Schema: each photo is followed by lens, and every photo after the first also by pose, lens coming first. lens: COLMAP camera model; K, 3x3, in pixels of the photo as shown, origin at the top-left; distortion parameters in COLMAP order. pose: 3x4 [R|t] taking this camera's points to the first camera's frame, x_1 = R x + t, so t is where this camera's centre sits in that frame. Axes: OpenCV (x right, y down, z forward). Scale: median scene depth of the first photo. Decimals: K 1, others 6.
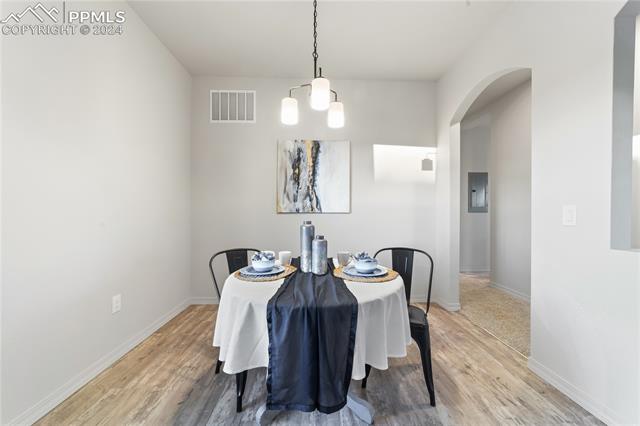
lens RADIAL K [[253.8, 0, 320.0], [0, 253.8, 213.0], [0, 0, 1]] dist [-0.000009, 0.000067]
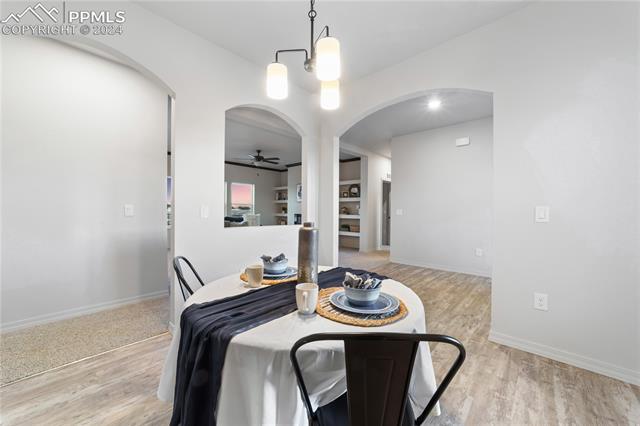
lens RADIAL K [[253.8, 0, 320.0], [0, 253.8, 213.0], [0, 0, 1]] dist [-0.000009, 0.000067]
pose [[-0.736433, -0.002399, 0.676506, -0.436315], [-0.000817, 0.999996, 0.002657, 0.010586], [-0.676509, 0.001404, -0.736433, 1.168452]]
